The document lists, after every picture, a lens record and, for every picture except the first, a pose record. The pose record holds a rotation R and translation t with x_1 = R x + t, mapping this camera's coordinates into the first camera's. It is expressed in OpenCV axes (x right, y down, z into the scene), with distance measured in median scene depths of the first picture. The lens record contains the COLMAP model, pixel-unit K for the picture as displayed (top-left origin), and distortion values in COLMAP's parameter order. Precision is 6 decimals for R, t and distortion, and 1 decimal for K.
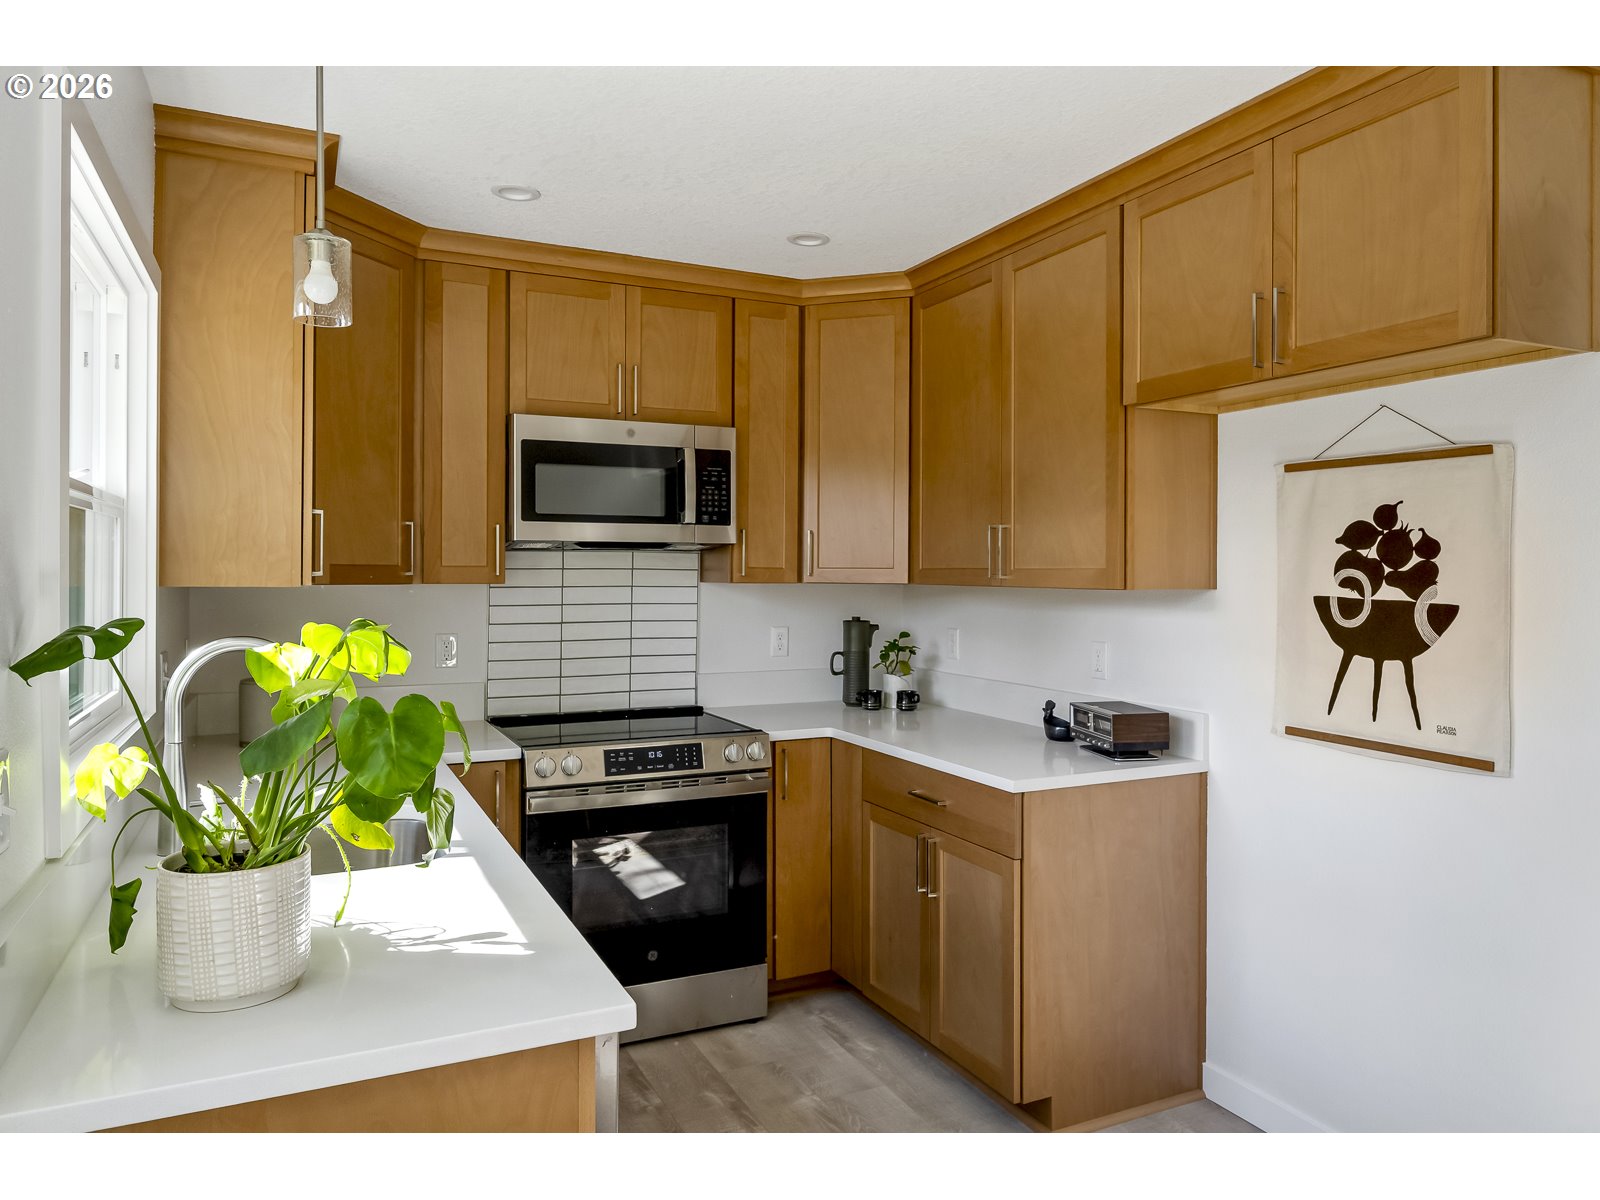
lens RADIAL K [[1072.4, 0, 808.9], [0, 1072.4, 569.6], [0, 0, 1]] dist [0.000273, 0.000346]
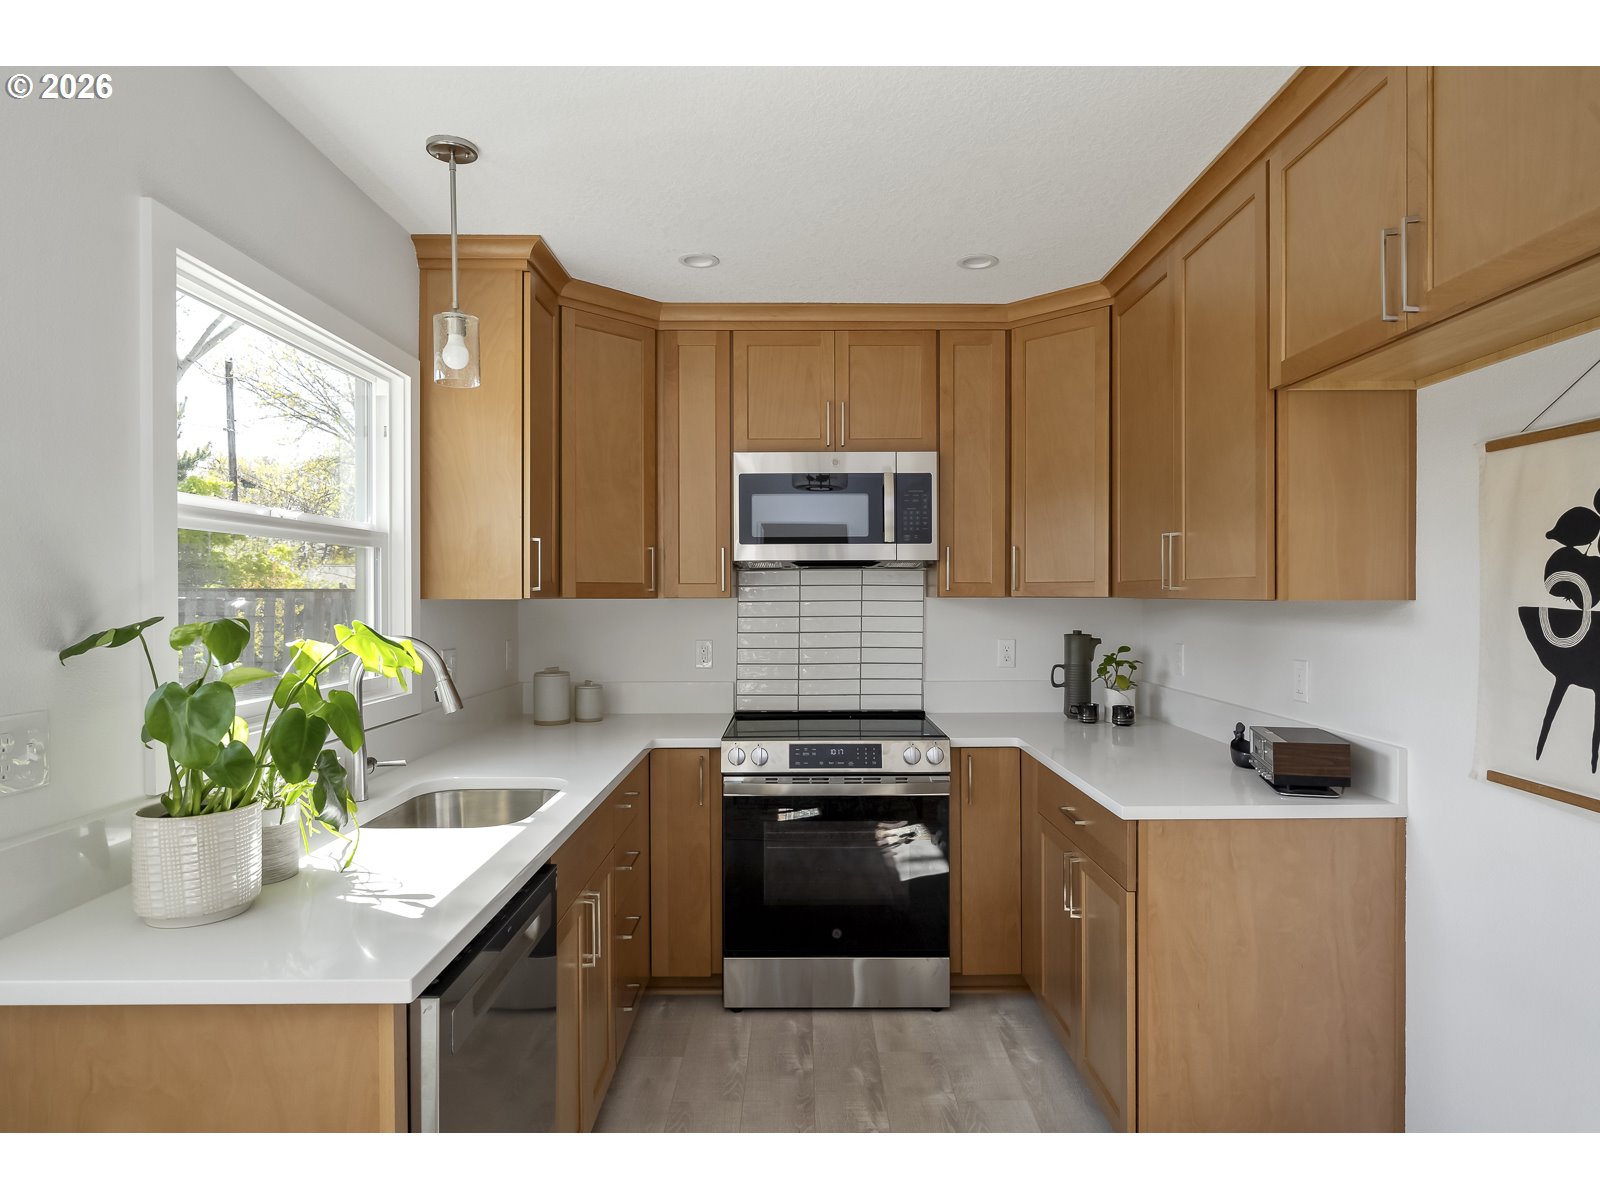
lens RADIAL K [[912.1, 0, 803.8], [0, 912.1, 598.0], [0, 0, 1]] dist [0.001006, -0.001967]
pose [[0.902297, -0.003689, -0.431099, 0.236879], [0.006599, 0.999964, 0.005254, 0.009236], [0.431065, -0.007586, 0.902289, 0.143438]]
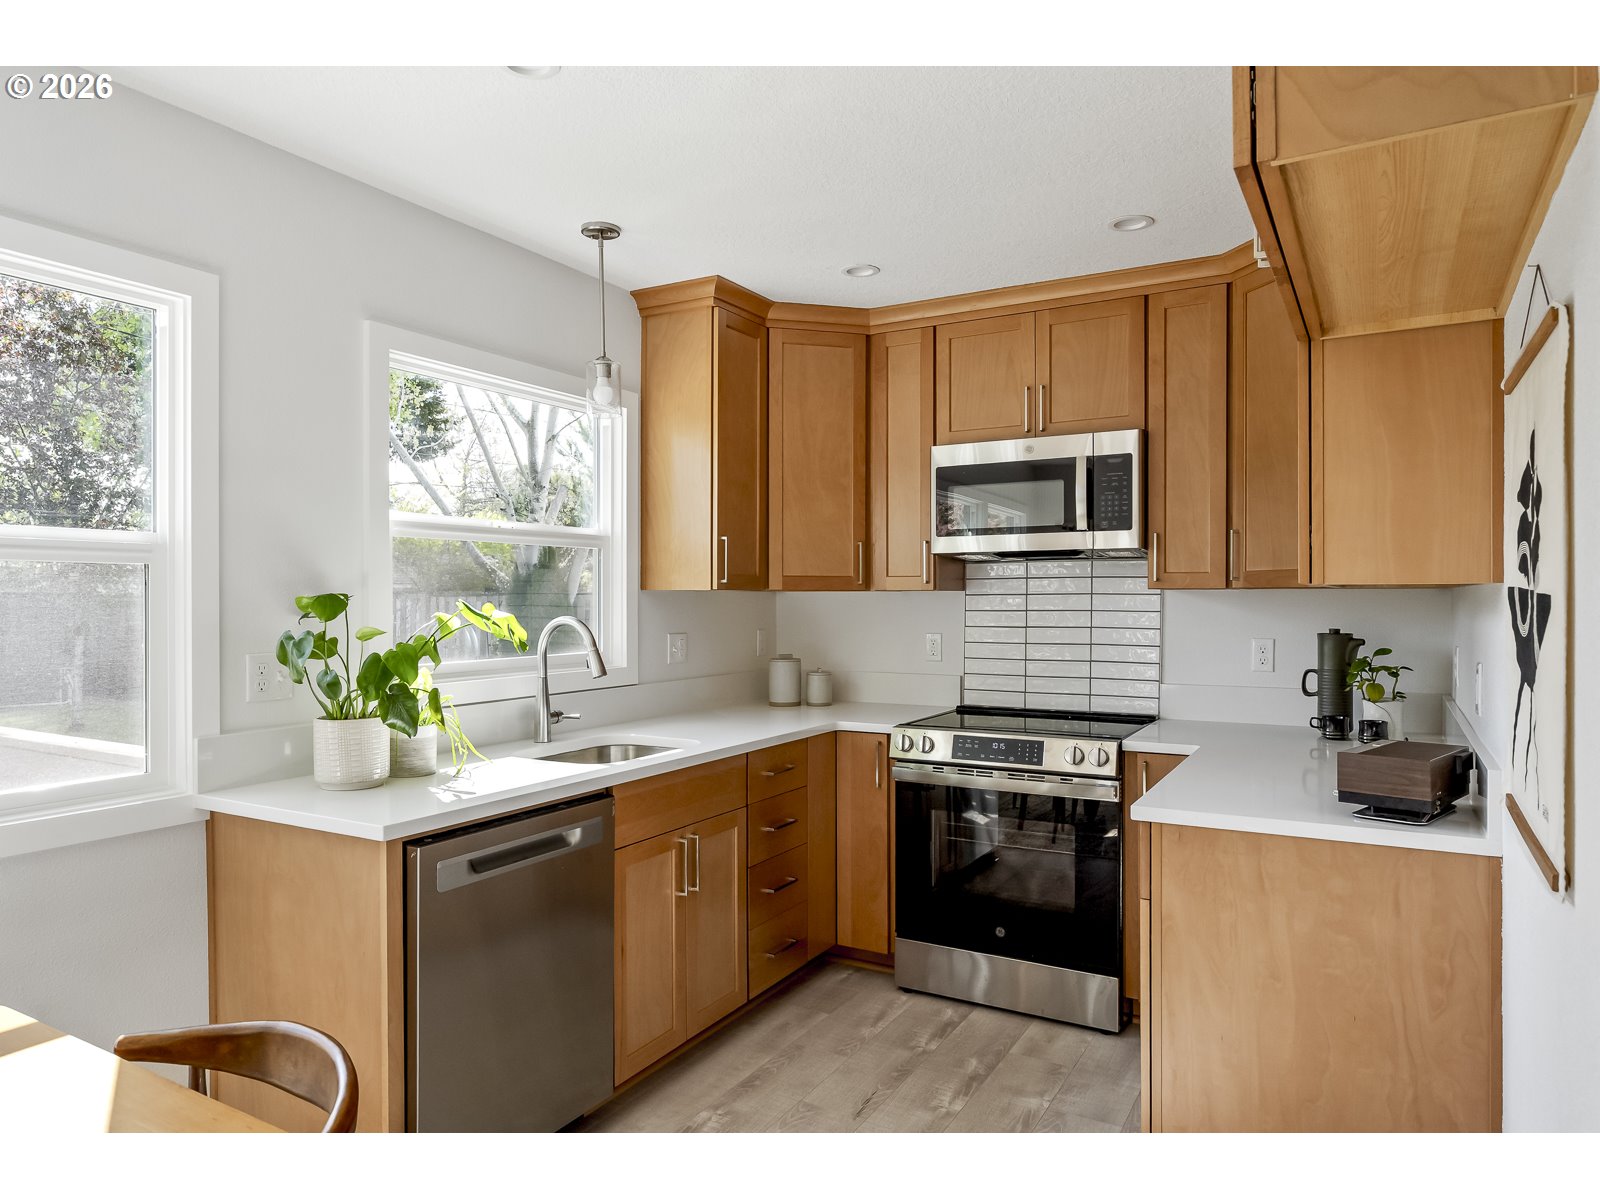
lens RADIAL K [[1009.4, 0, 801.3], [0, 1009.4, 596.1], [0, 0, 1]] dist [0.007470, -0.001525]
pose [[0.564801, -0.005525, -0.825209, 0.601045], [0.004989, 0.999982, -0.003280, 0.024261], [0.825212, -0.002264, 0.564818, 0.266557]]
